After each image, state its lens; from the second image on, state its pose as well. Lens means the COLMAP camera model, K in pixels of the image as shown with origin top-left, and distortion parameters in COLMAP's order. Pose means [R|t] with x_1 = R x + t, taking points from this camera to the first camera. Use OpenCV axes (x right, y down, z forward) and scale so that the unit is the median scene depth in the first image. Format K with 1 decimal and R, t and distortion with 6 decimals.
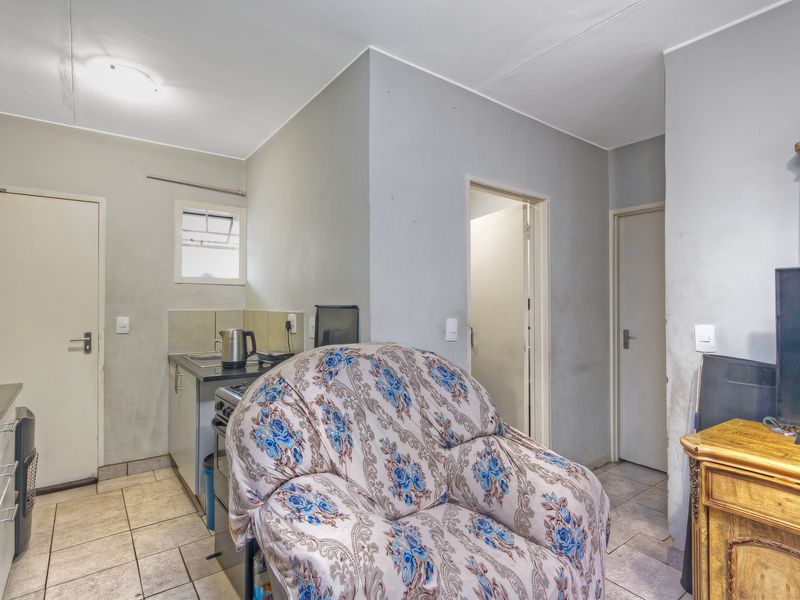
lens RADIAL K [[430.8, 0, 409.7], [0, 430.8, 296.4], [0, 0, 1]] dist [-0.000390, -0.001043]
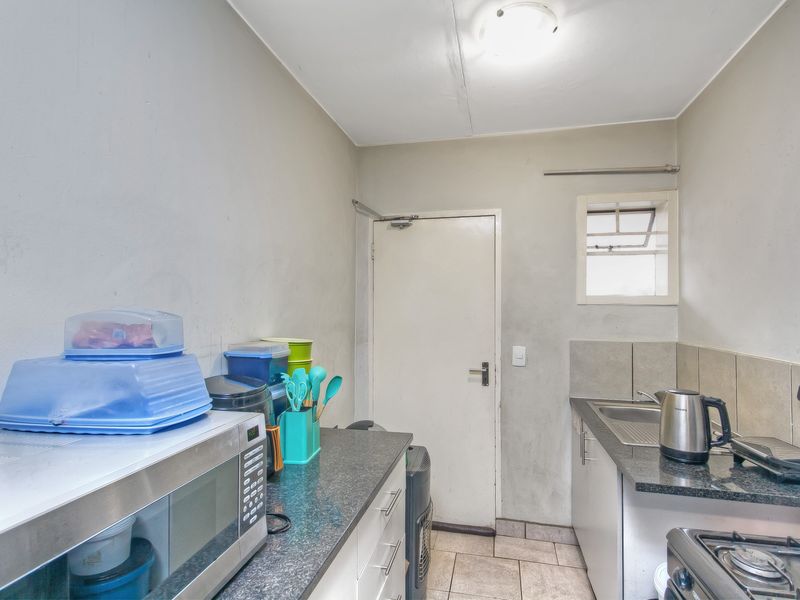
lens RADIAL K [[406.3, 0, 405.2], [0, 406.3, 301.8], [0, 0, 1]] dist [0.000649, -0.000062]
pose [[0.637668, -0.006695, -0.770282, -0.230212], [0.004482, 0.999978, -0.004981, -0.042023], [0.770299, -0.000276, 0.637683, 0.377558]]
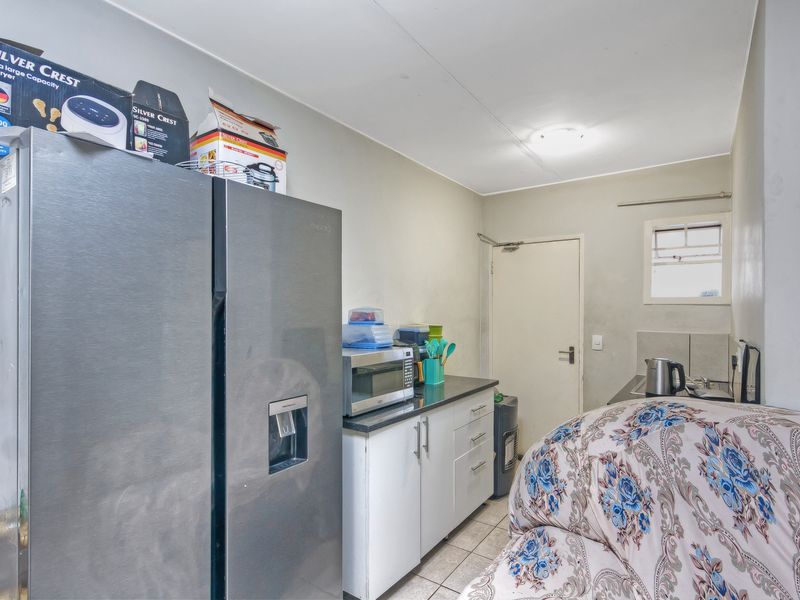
lens RADIAL K [[430.8, 0, 409.7], [0, 430.8, 296.4], [0, 0, 1]] dist [-0.000390, -0.001043]
pose [[0.295616, -0.020075, -0.955096, 0.316689], [0.009346, 0.999792, -0.018121, -0.045114], [0.955261, -0.003570, 0.295742, 0.224988]]
